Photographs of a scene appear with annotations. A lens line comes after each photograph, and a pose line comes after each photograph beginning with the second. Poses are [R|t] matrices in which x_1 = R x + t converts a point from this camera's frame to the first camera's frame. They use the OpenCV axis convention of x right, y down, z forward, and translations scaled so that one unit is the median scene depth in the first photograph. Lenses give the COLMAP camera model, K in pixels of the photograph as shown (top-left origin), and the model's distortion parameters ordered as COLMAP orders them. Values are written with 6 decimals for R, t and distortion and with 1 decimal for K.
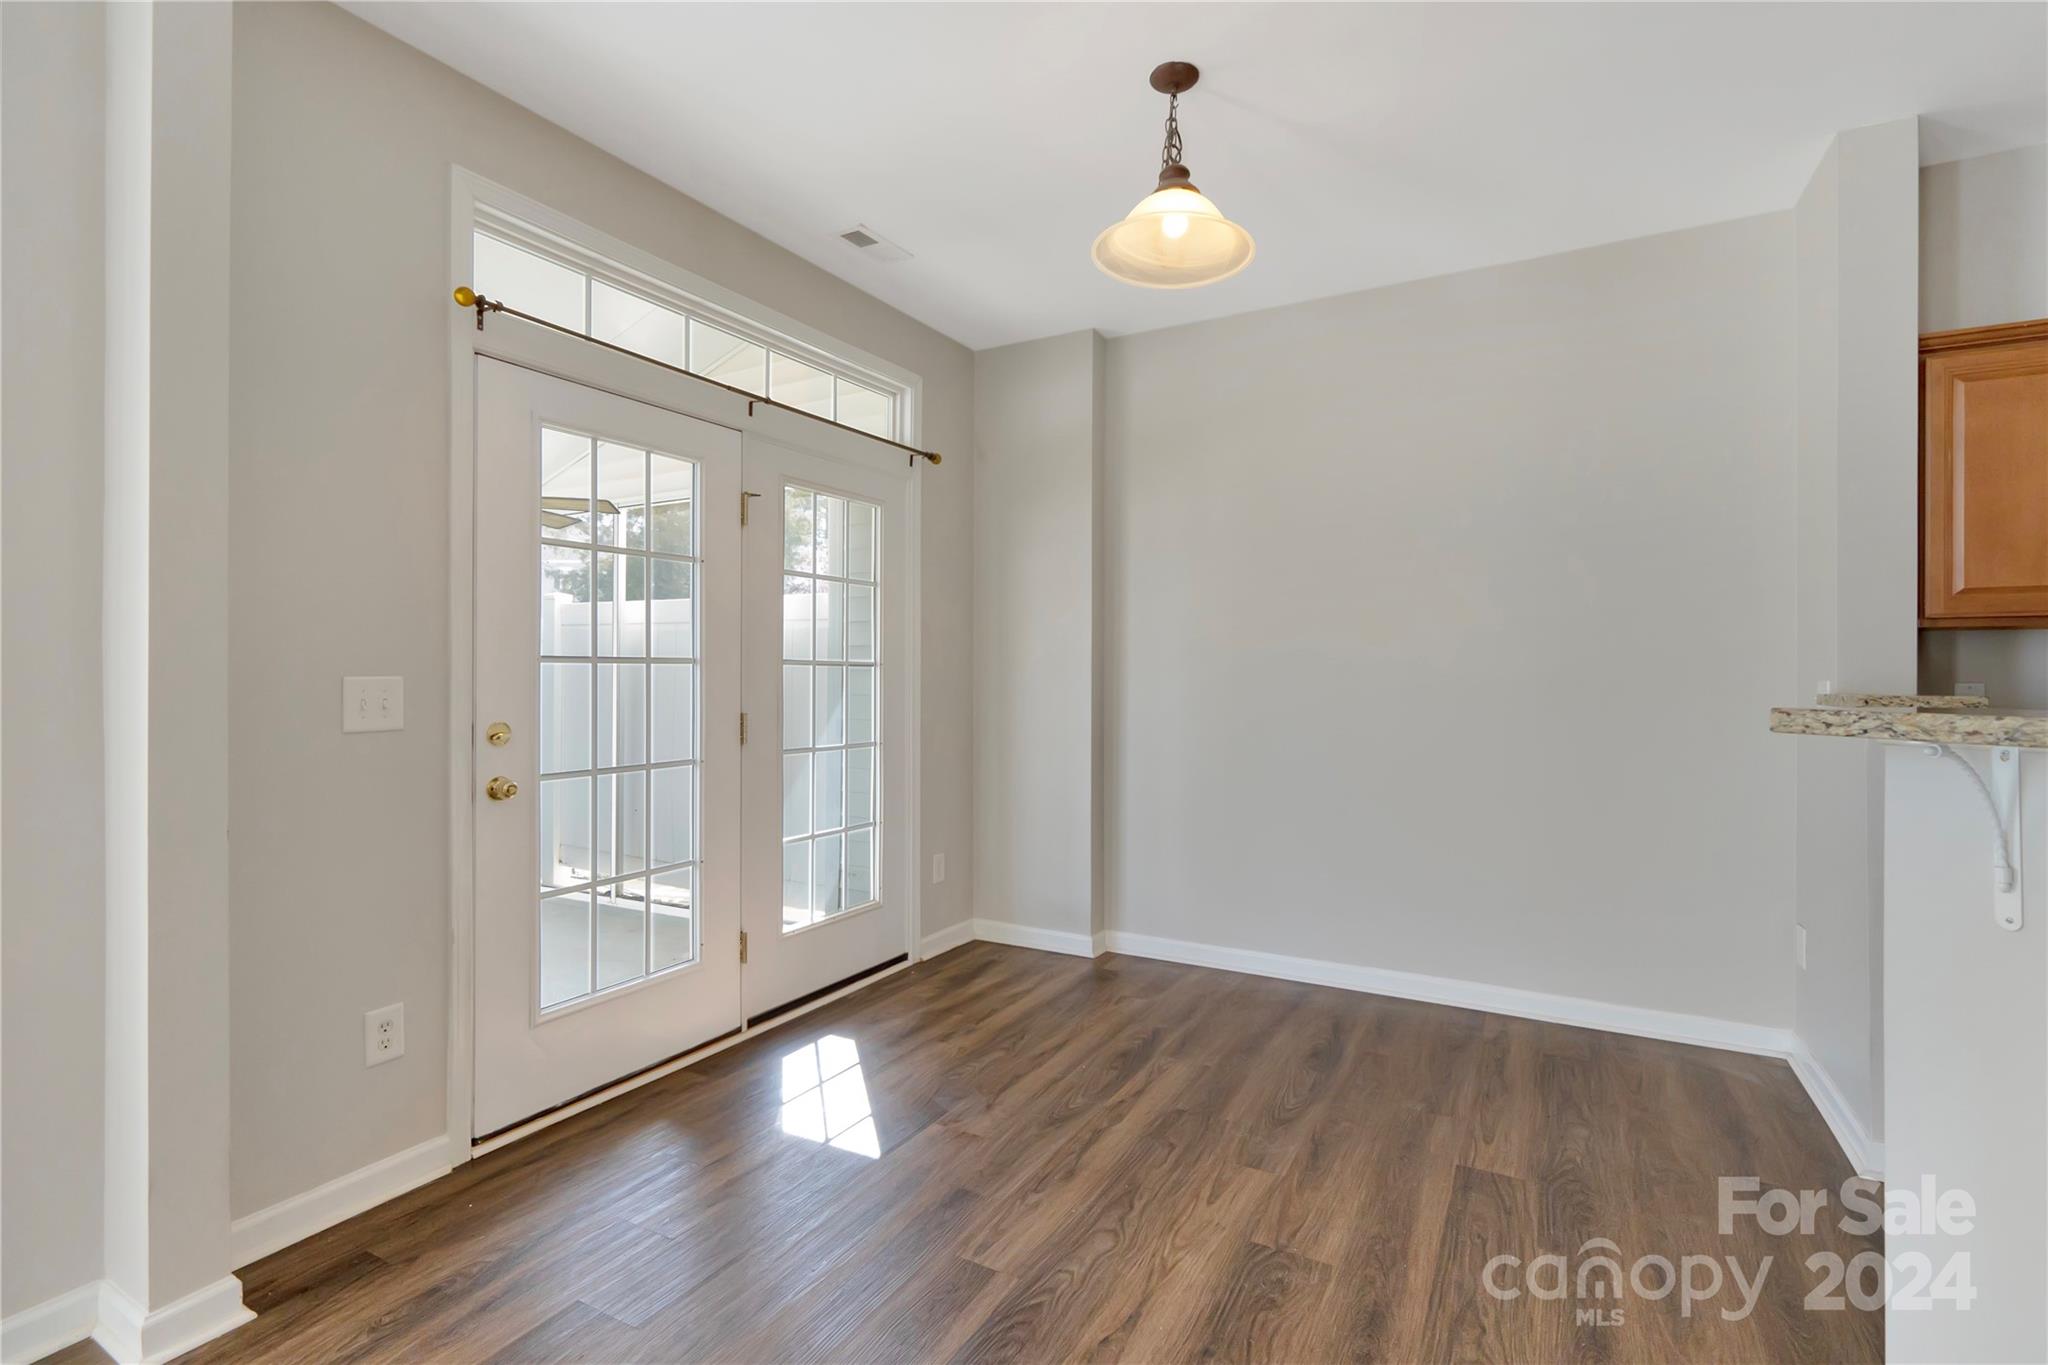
lens RADIAL K [[966.0, 0, 1023.5], [0, 966.0, 675.5], [0, 0, 1]] dist [-0.009787, 0.002477]
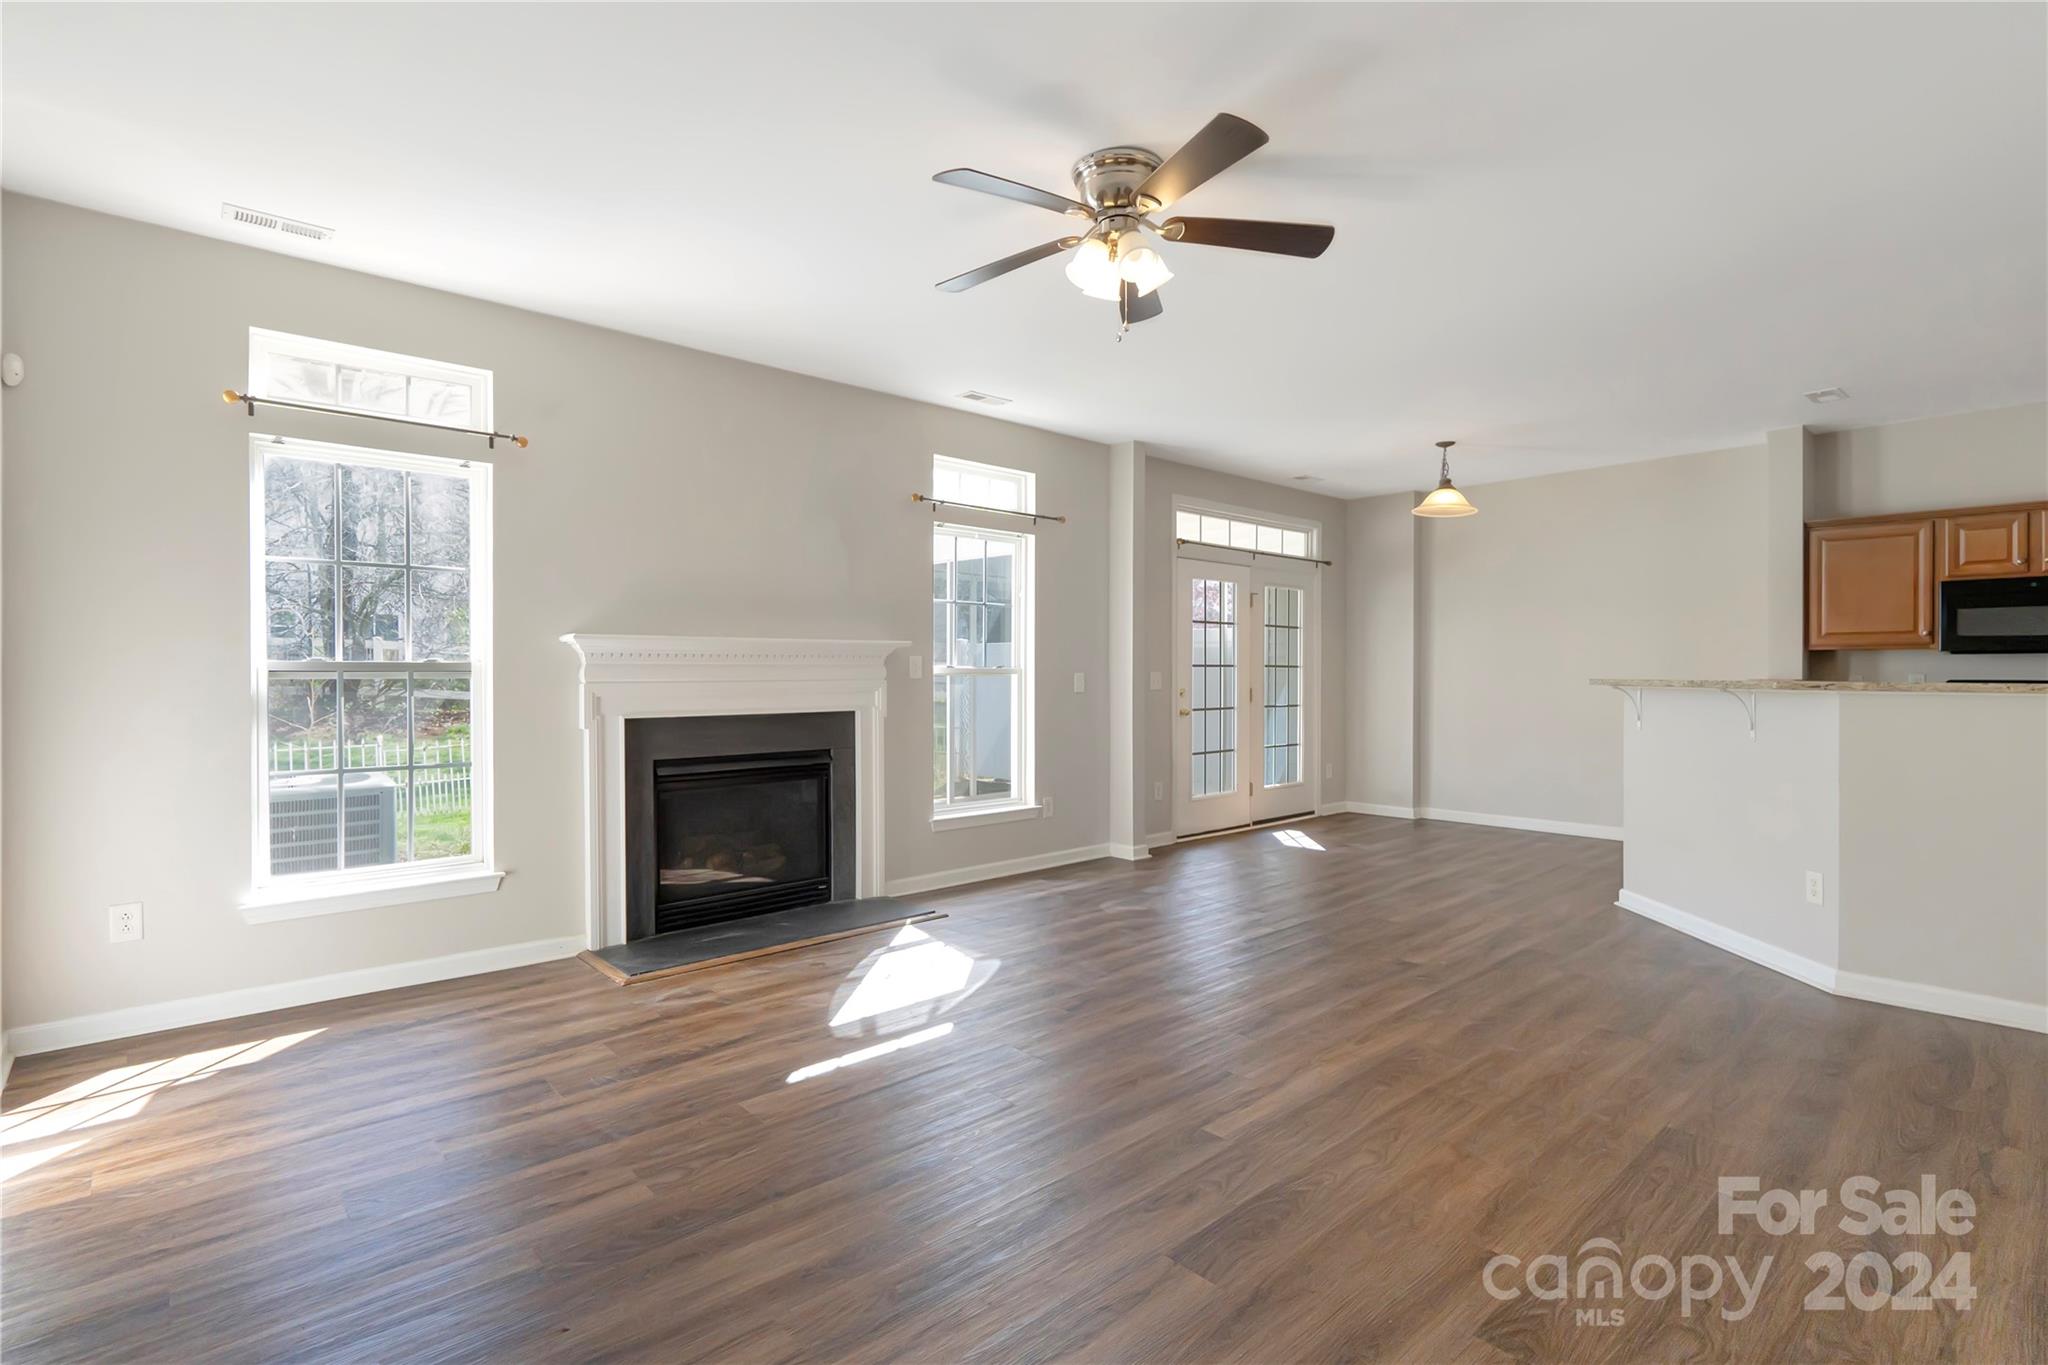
lens RADIAL K [[966.0, 0, 1018.5], [0, 966.0, 676.9], [0, 0, 1]] dist [-0.009787, 0.002477]
pose [[0.948661, 0.000182, -0.316295, -0.071568], [-0.000096, 1.000000, 0.000285, 0.008269], [0.316295, -0.000240, 0.948661, -1.134616]]
